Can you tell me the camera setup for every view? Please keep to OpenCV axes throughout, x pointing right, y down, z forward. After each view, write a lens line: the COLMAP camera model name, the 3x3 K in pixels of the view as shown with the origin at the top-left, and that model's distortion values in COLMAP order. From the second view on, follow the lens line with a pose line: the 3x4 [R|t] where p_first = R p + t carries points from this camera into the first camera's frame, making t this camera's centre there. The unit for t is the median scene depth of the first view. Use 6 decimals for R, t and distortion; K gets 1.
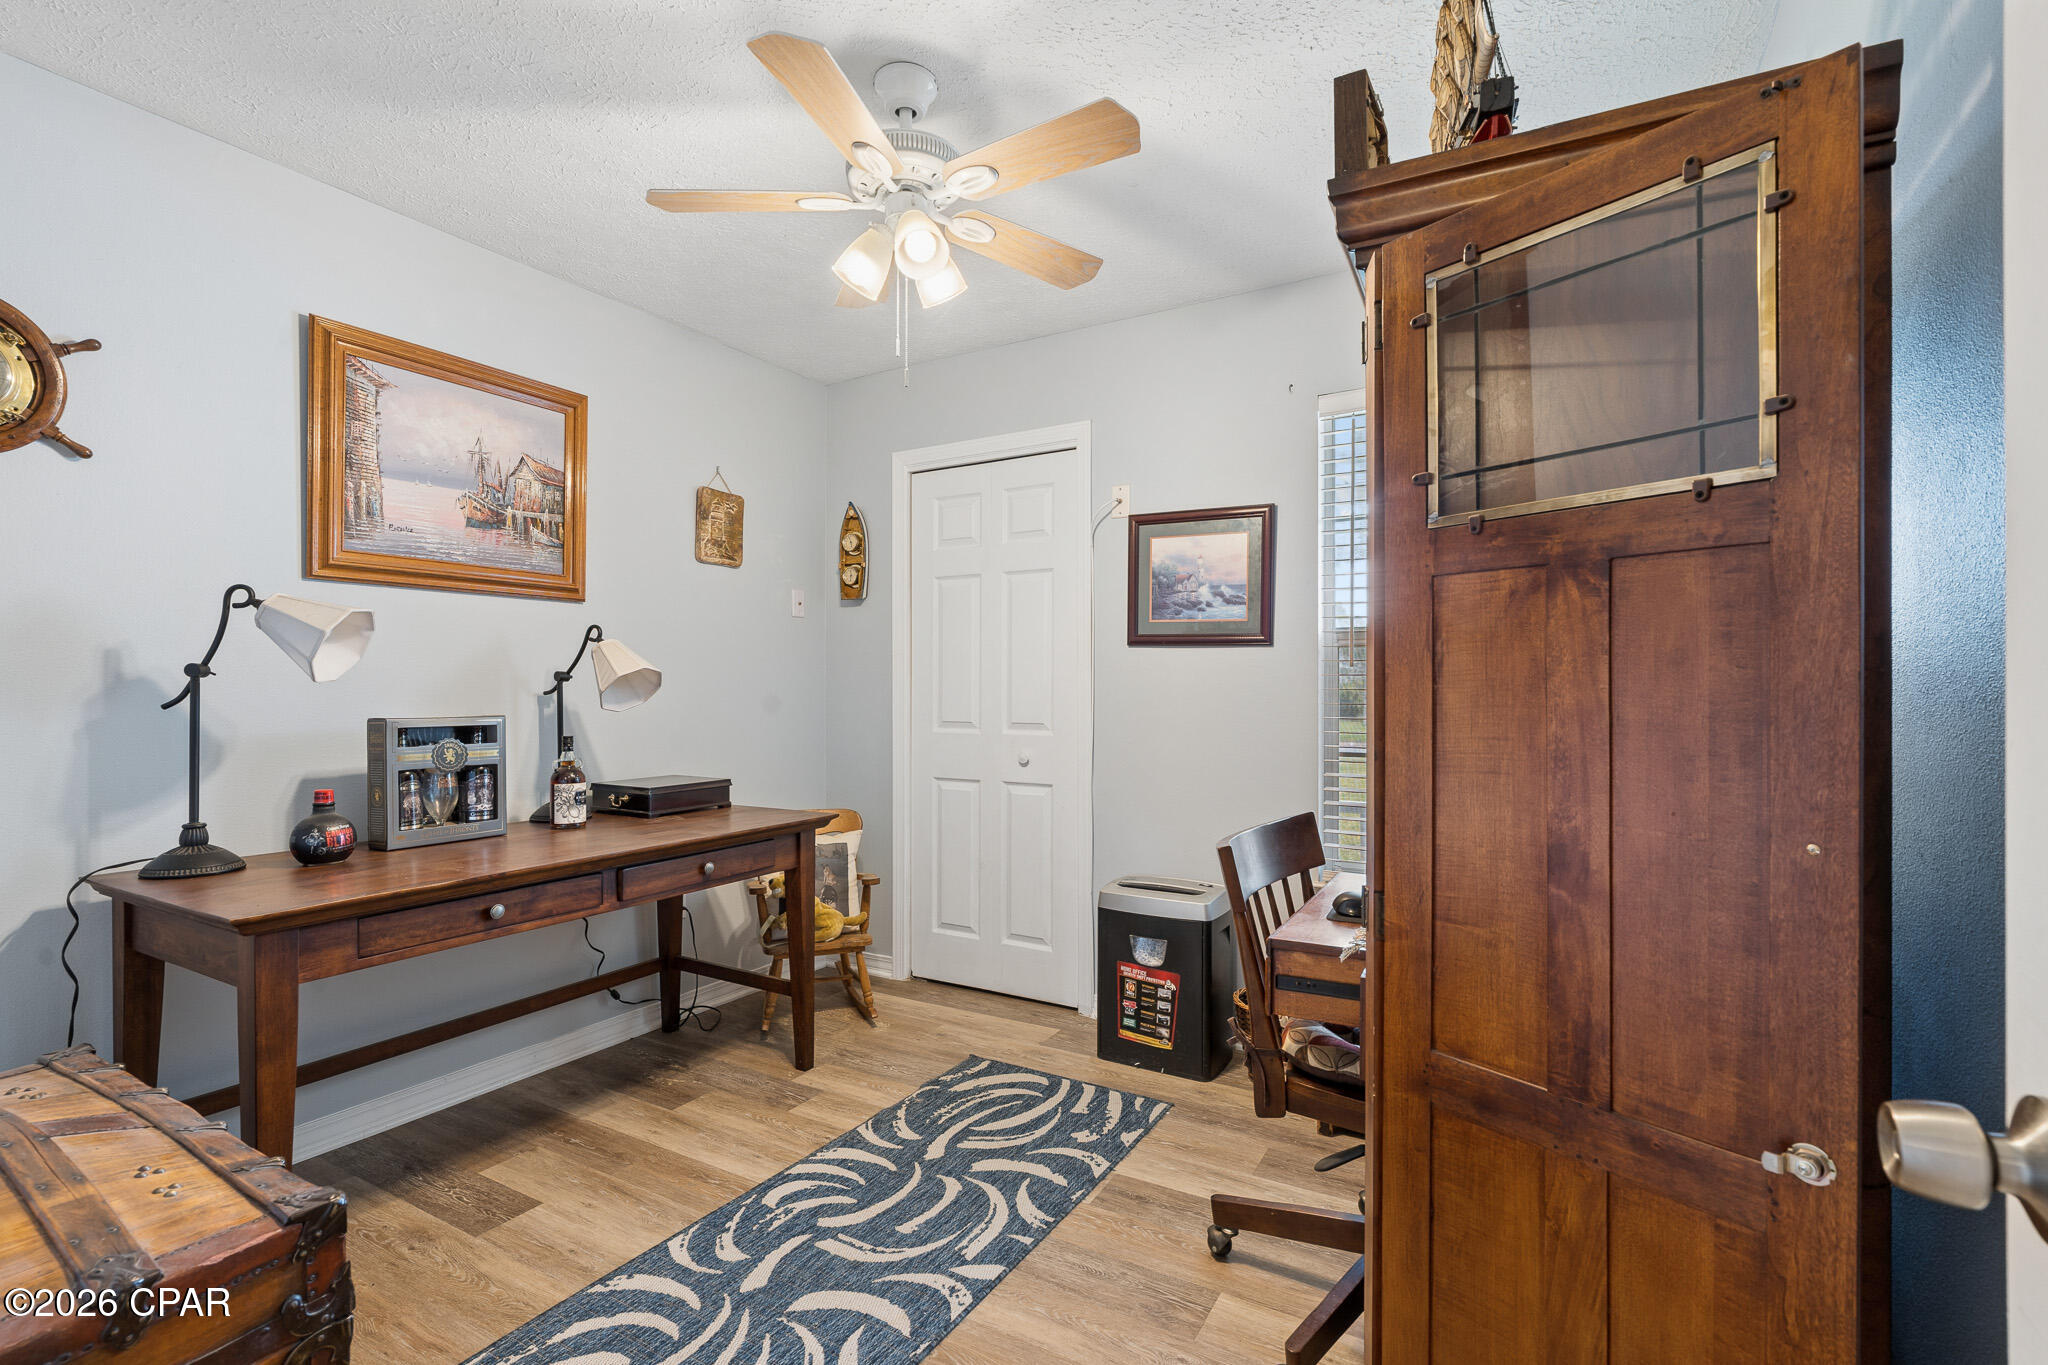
lens RADIAL K [[919.5, 0, 1022.8], [0, 919.5, 683.5], [0, 0, 1]] dist [-0.007839, 0.002802]
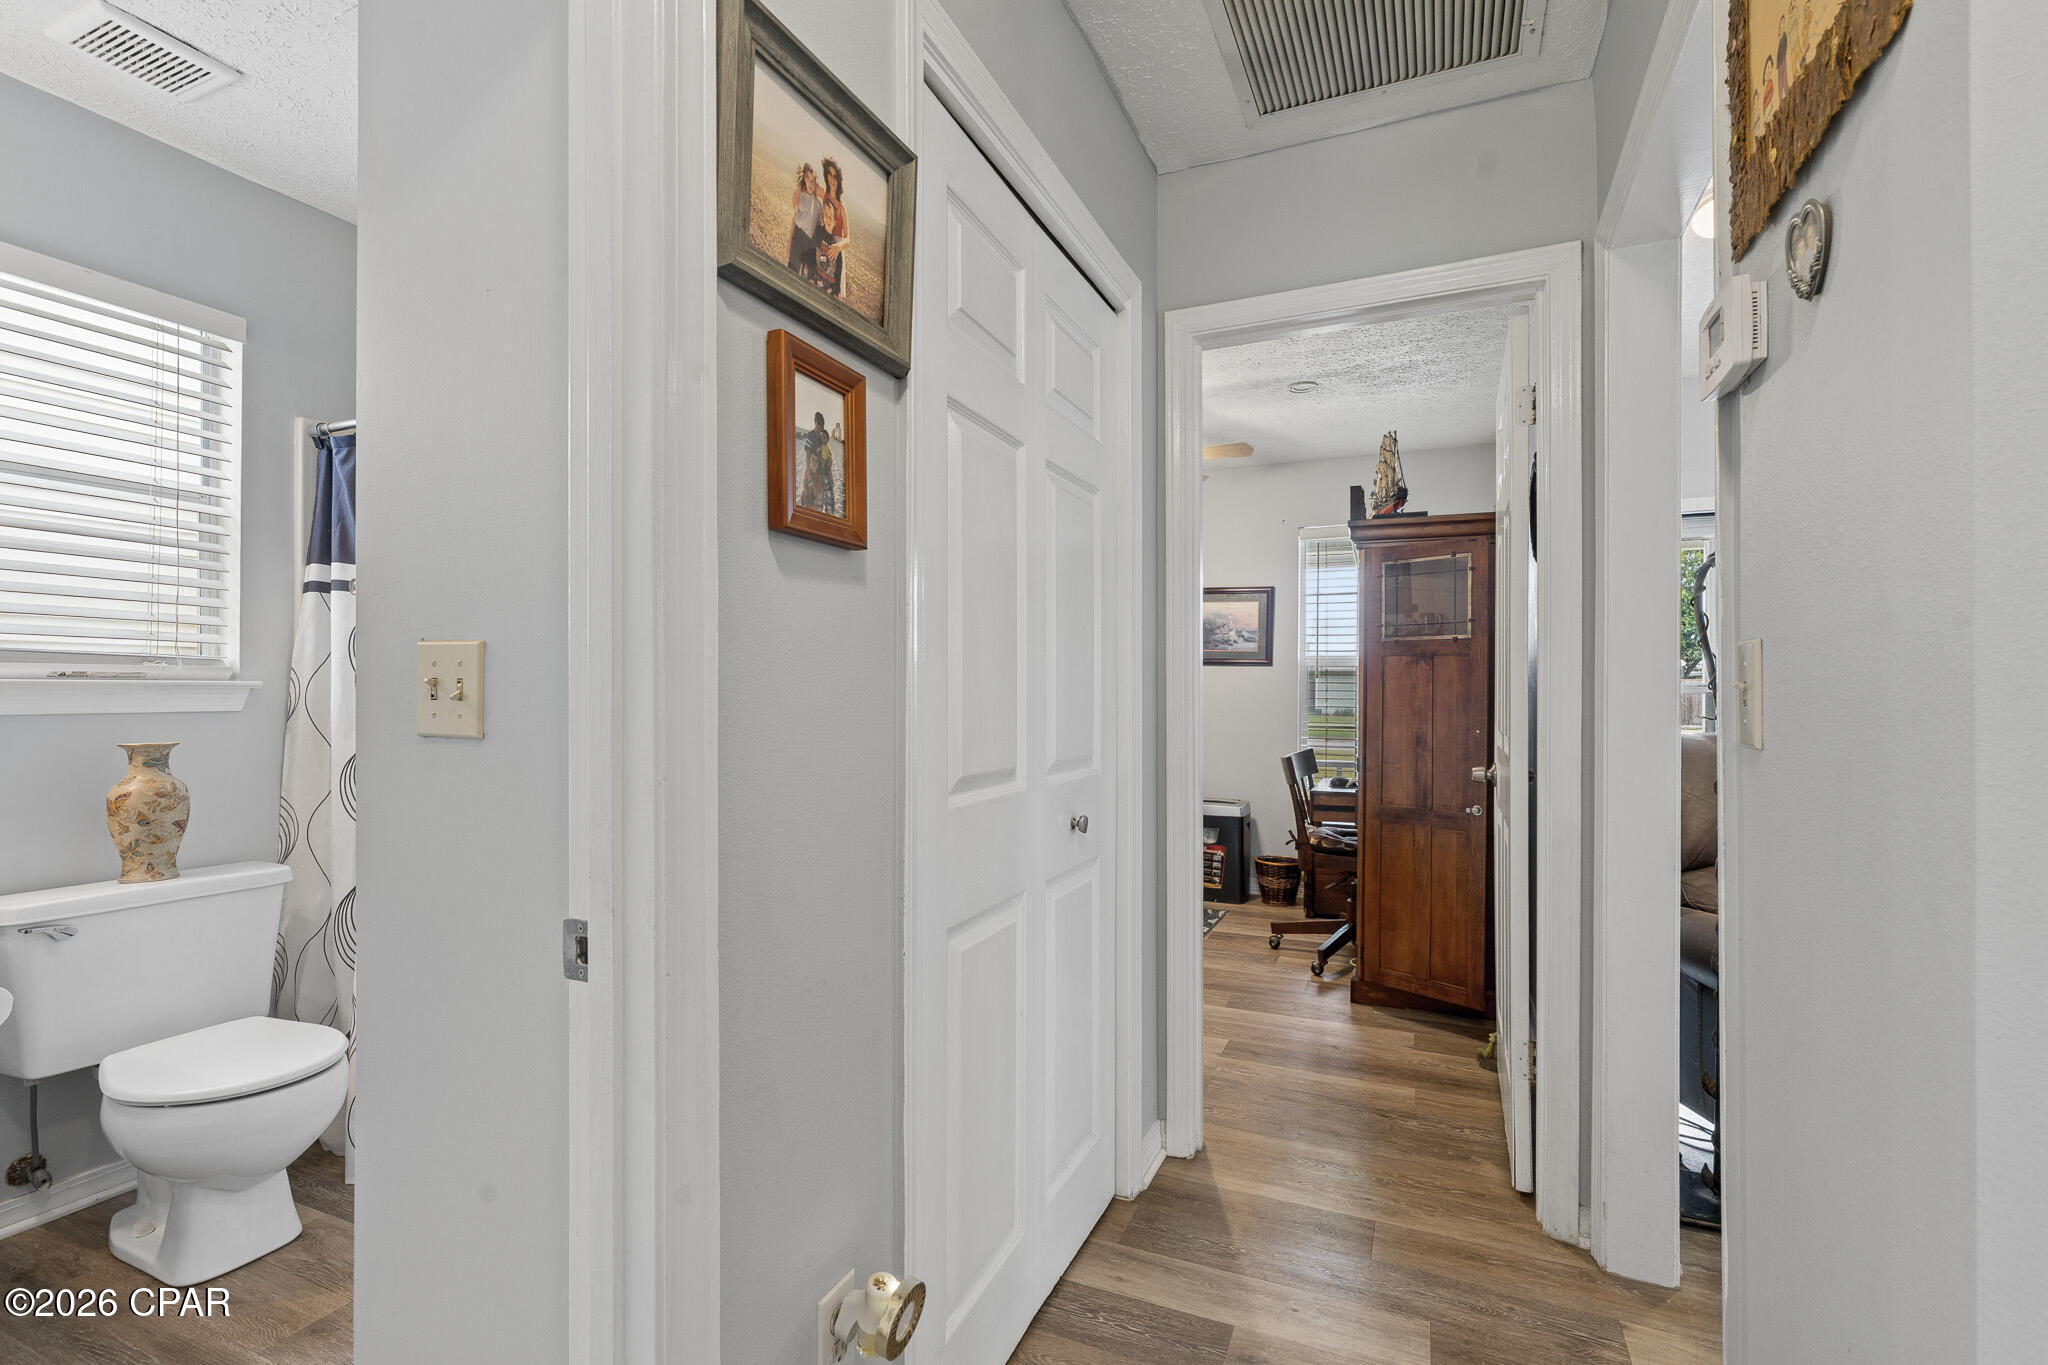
lens RADIAL K [[919.5, 0, 1030.1], [0, 919.5, 684.3], [0, 0, 1]] dist [-0.007839, 0.002802]
pose [[0.993122, 0.006924, 0.116876, -1.053341], [-0.007169, 0.999973, 0.001674, -0.014344], [-0.116861, -0.002501, 0.993145, -1.869995]]
